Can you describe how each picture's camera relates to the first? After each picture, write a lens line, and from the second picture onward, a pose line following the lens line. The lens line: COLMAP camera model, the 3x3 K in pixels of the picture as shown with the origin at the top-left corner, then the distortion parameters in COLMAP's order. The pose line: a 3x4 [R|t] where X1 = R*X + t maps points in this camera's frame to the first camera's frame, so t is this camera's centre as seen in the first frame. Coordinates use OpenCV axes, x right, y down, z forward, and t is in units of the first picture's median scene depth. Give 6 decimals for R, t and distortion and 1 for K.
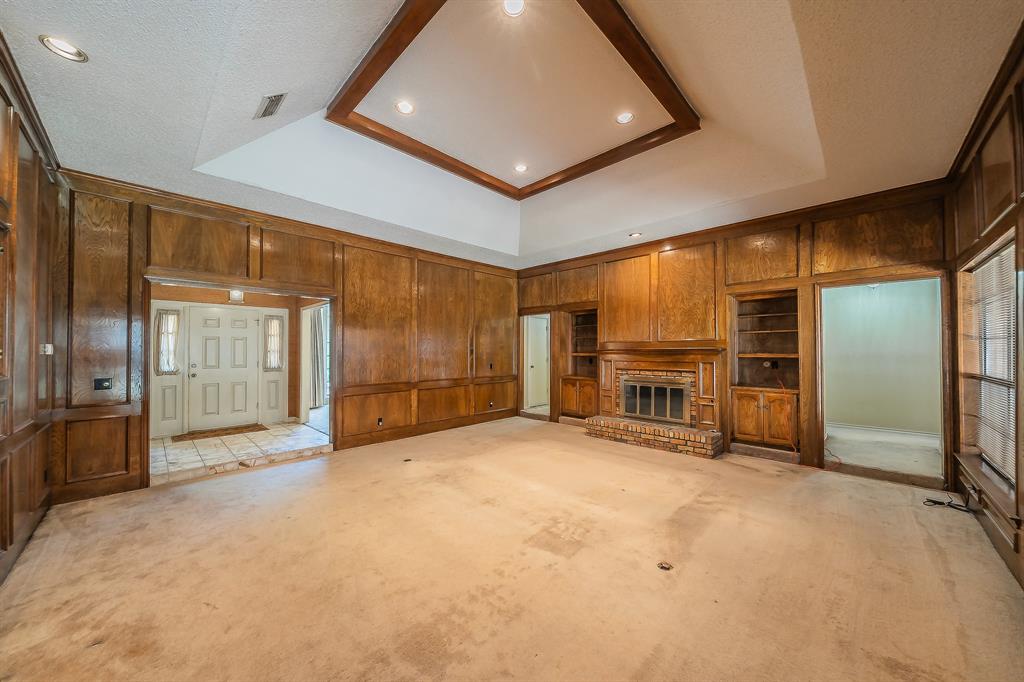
lens RADIAL K [[356.7, 0, 514.3], [0, 356.7, 344.4], [0, 0, 1]] dist [0.000526, 0.000004]
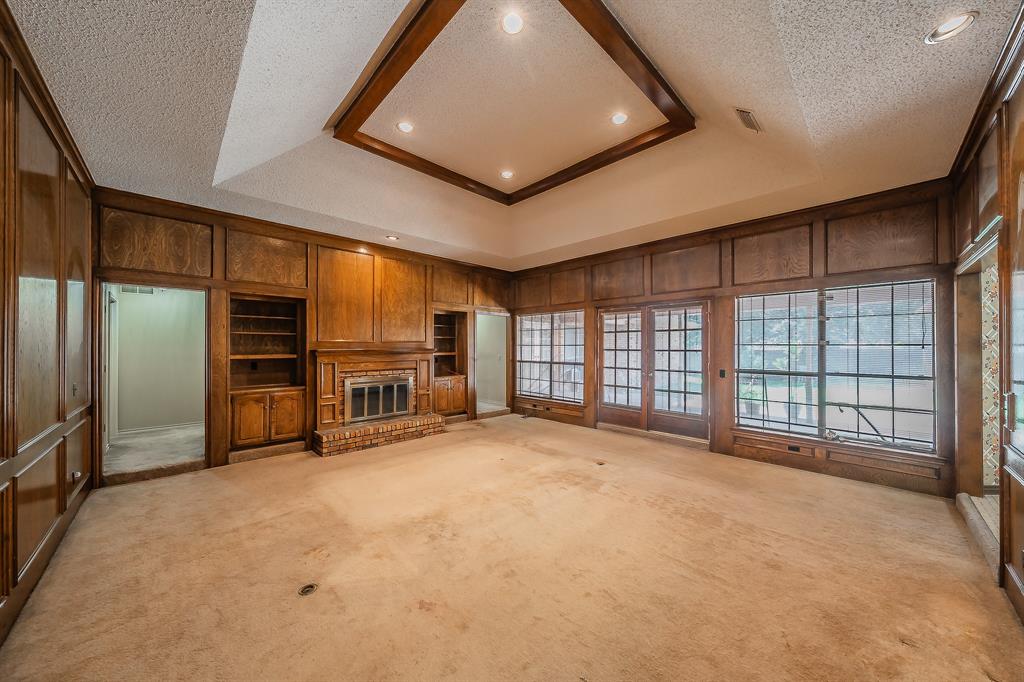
lens RADIAL K [[353.3, 0, 512.0], [0, 353.3, 341.0], [0, 0, 1]] dist [-0.019253, -0.000006]
pose [[0.029966, 0.021616, 0.999317, -0.710778], [-0.013721, 0.999681, -0.021212, 0.006028], [-0.999457, -0.013076, 0.030253, 0.679533]]
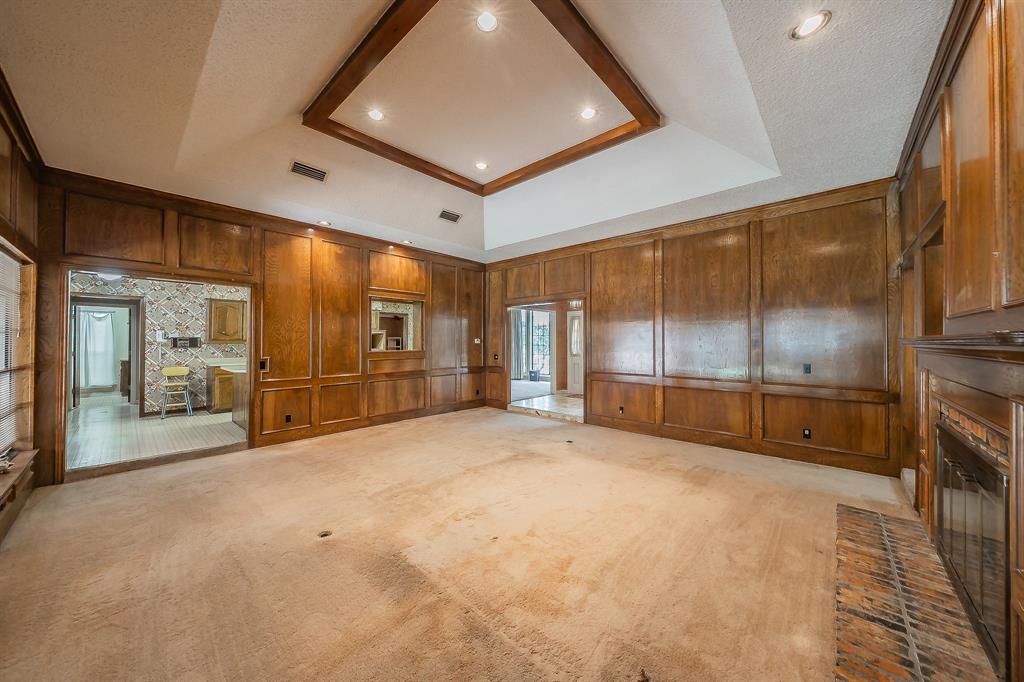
lens RADIAL K [[353.3, 0, 512.0], [0, 353.3, 341.0], [0, 0, 1]] dist [-0.019253, -0.000006]
pose [[0.040140, 0.000784, -0.999194, 0.734323], [0.017020, 0.999854, 0.001468, 0.009201], [0.999049, -0.017065, 0.040121, 0.736775]]
